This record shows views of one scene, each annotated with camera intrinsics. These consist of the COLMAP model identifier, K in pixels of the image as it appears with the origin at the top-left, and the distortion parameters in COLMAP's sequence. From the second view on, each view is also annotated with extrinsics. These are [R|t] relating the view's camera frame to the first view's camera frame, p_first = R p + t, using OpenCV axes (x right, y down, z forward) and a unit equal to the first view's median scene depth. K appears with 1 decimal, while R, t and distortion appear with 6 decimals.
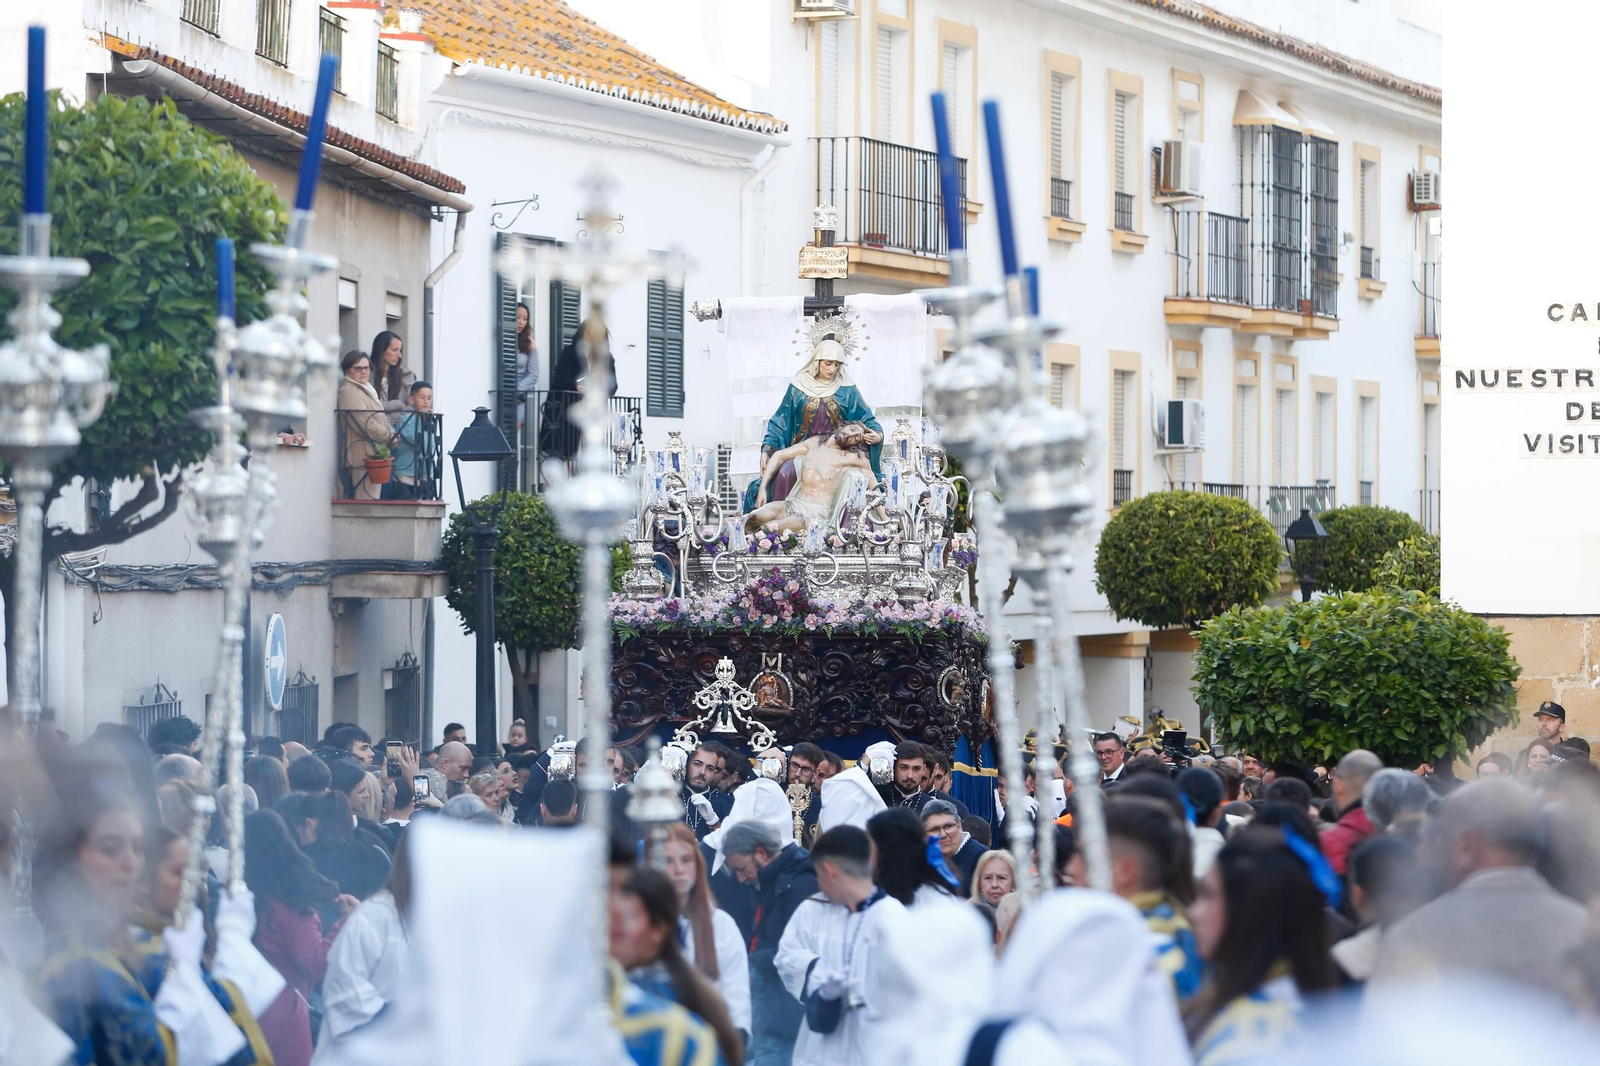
lens RADIAL K [[6134.7, 0, 798.2], [0, 6134.7, 529.4], [0, 0, 1]] dist [0.323137, 0.000000]
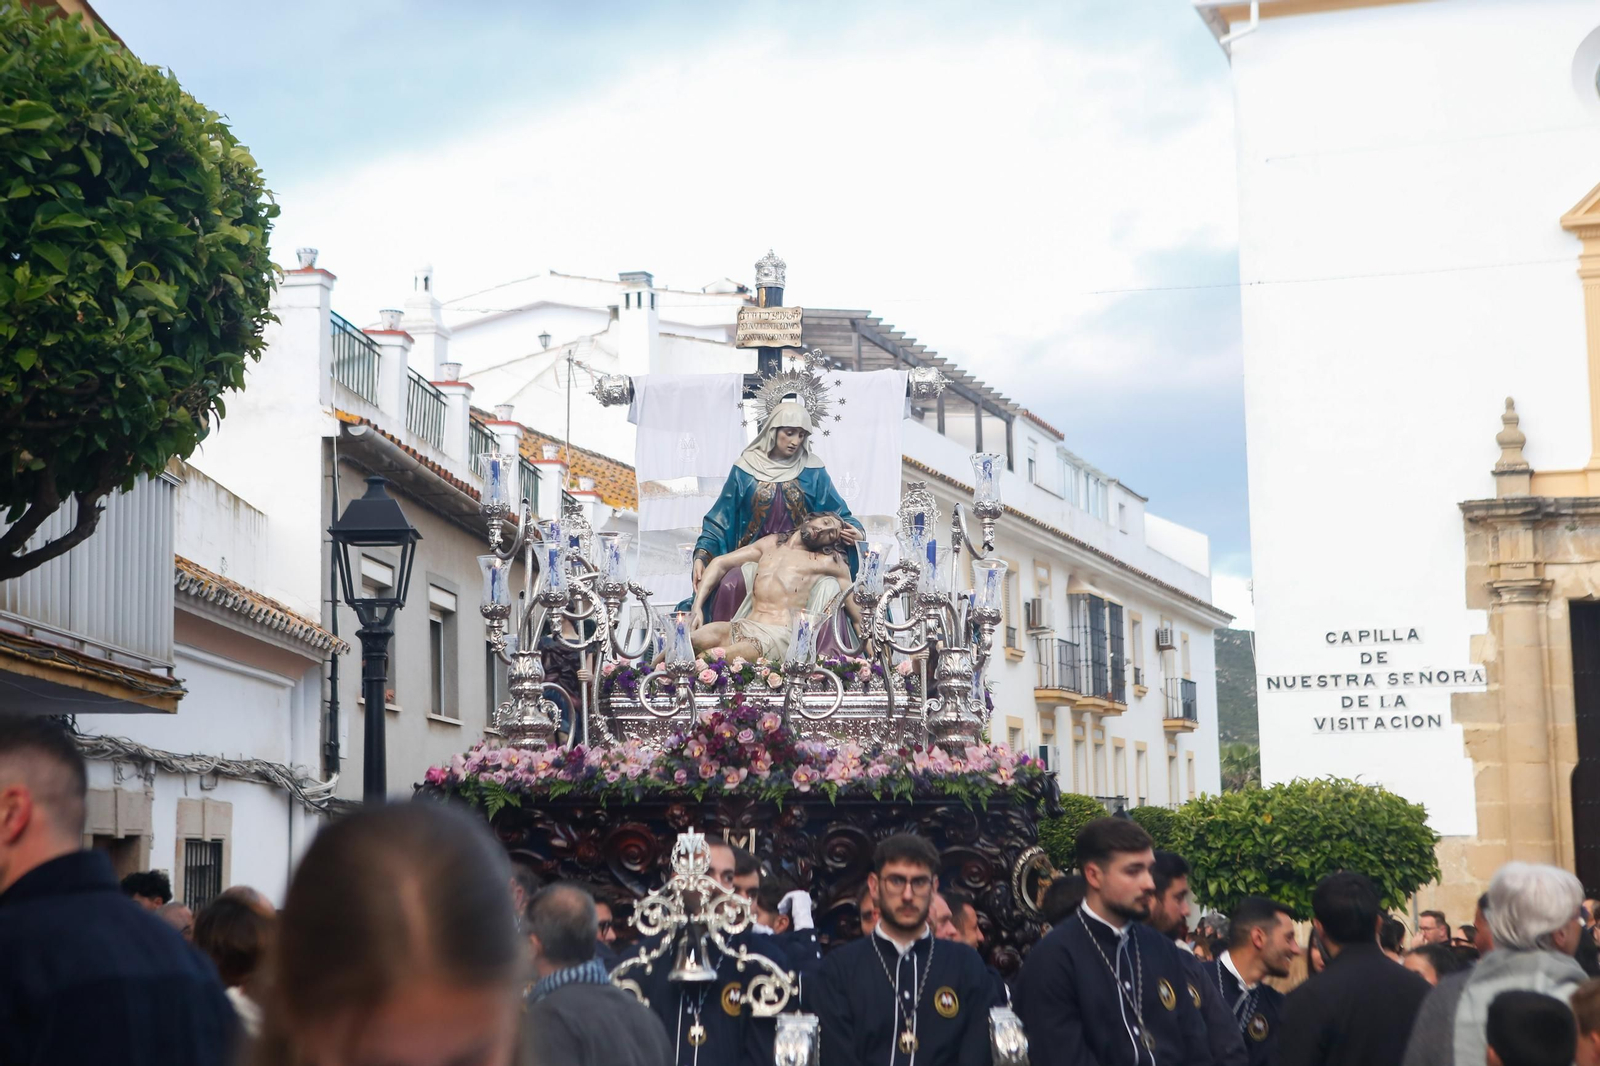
lens RADIAL K [[2809.8, 0, 814.1], [0, 2809.8, 492.7], [0, 0, 1]] dist [0.116553, 0.000000]
pose [[0.999732, -0.023096, 0.001624, -0.005737], [0.023108, 0.990982, -0.131991, 0.018616], [0.001440, 0.131993, 0.991250, 0.300886]]
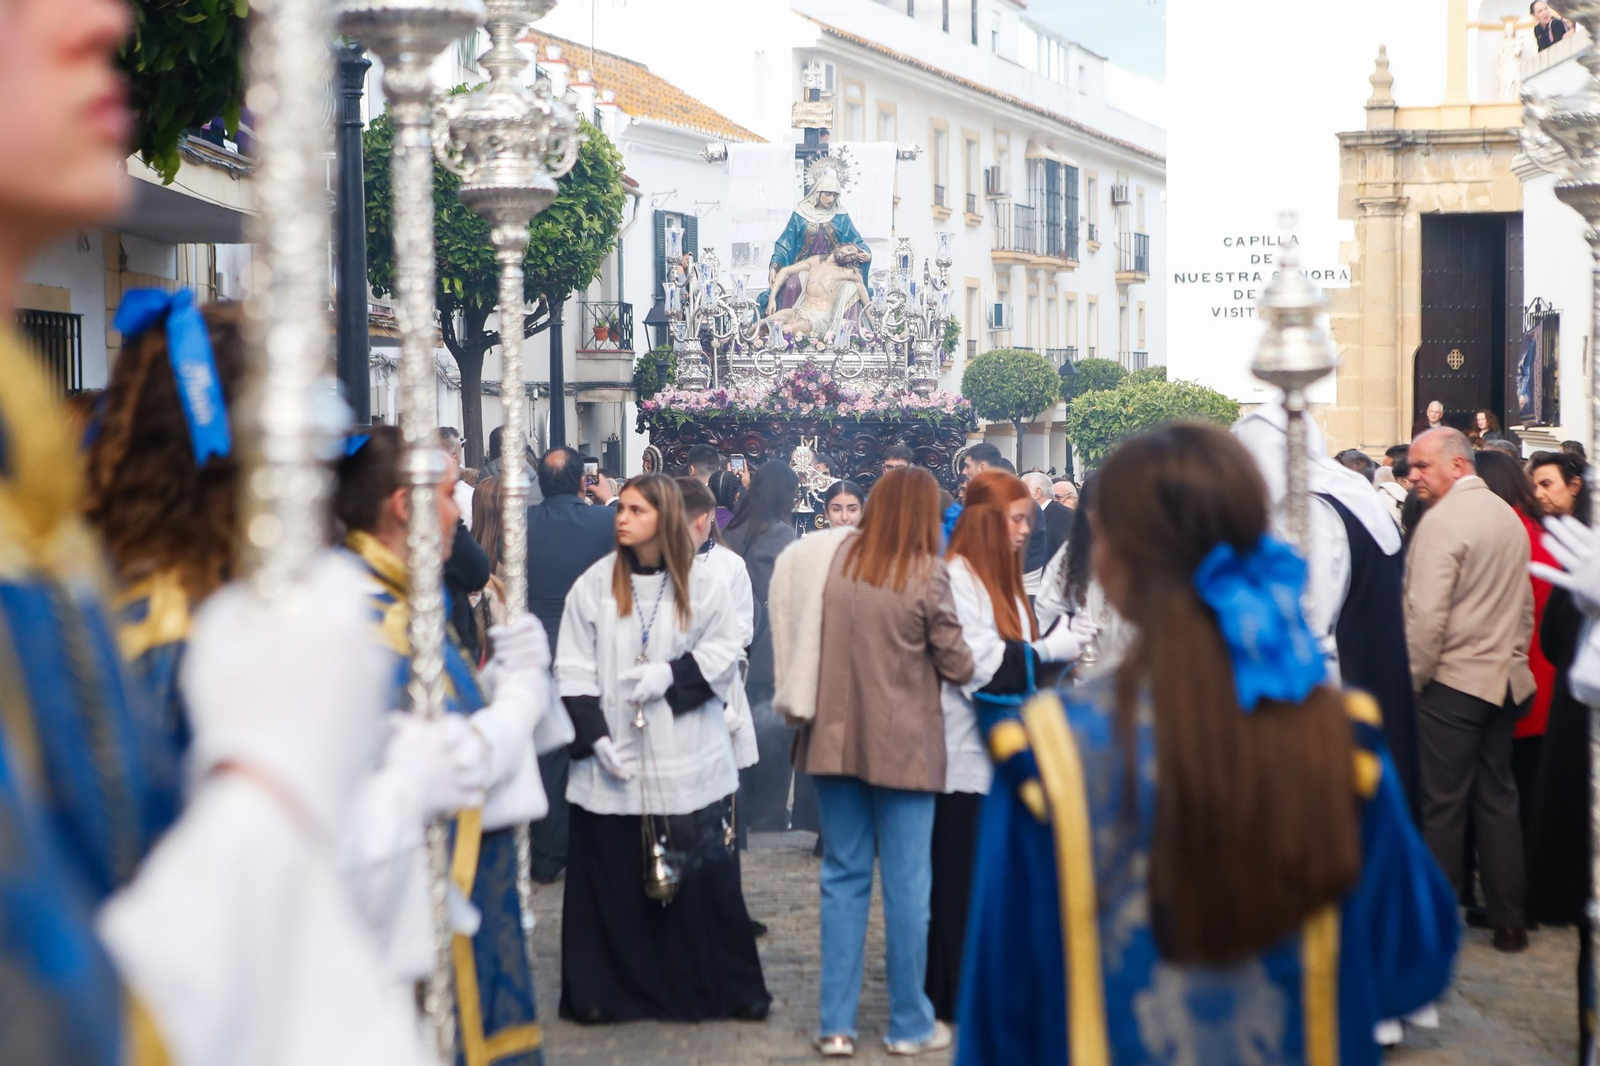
lens RADIAL K [[3135.1, 0, 787.0], [0, 3135.1, 516.2], [0, 0, 1]] dist [0.164053, 0.000000]
pose [[0.999885, -0.012761, 0.008230, -0.019775], [0.012425, 0.999135, 0.039683, 0.008418], [-0.008730, -0.039576, 0.999178, 0.043721]]
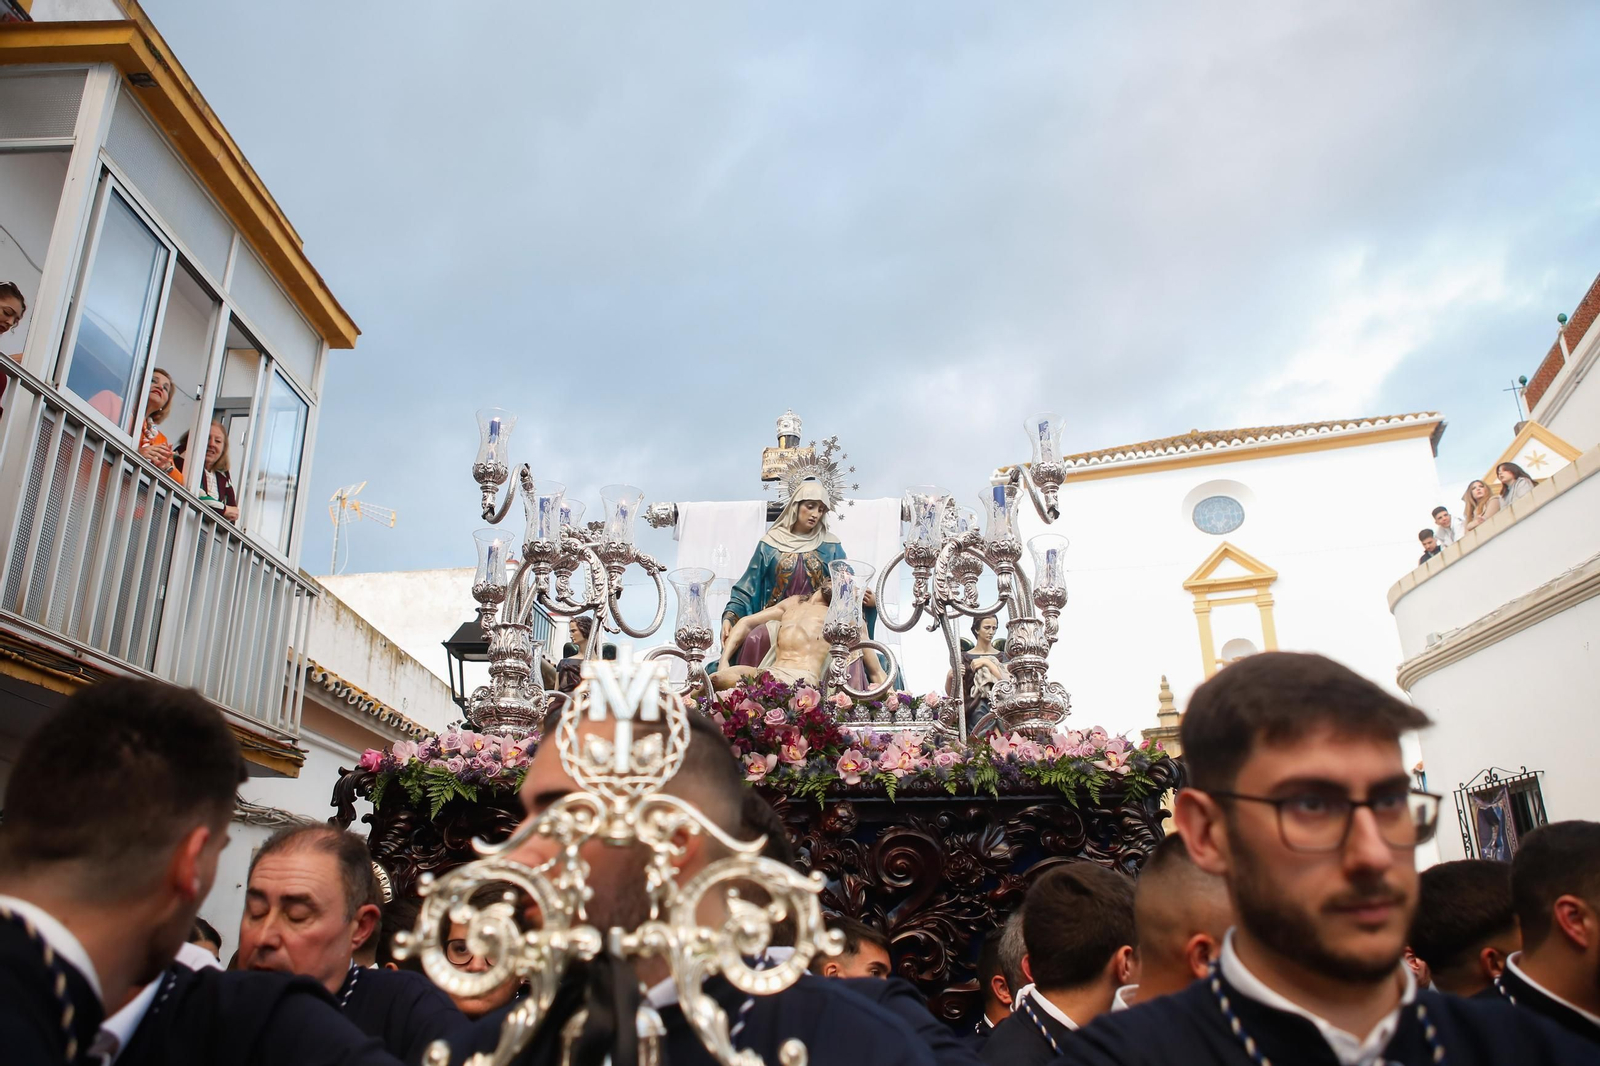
lens RADIAL K [[1151.5, 0, 808.4], [0, 1151.5, 525.2], [0, 0, 1]] dist [-0.100806, 0.020742]
pose [[0.999585, -0.018624, 0.022000, -0.010728], [0.025076, 0.938235, -0.345090, 0.021767], [-0.014214, 0.345498, 0.938312, 0.462003]]
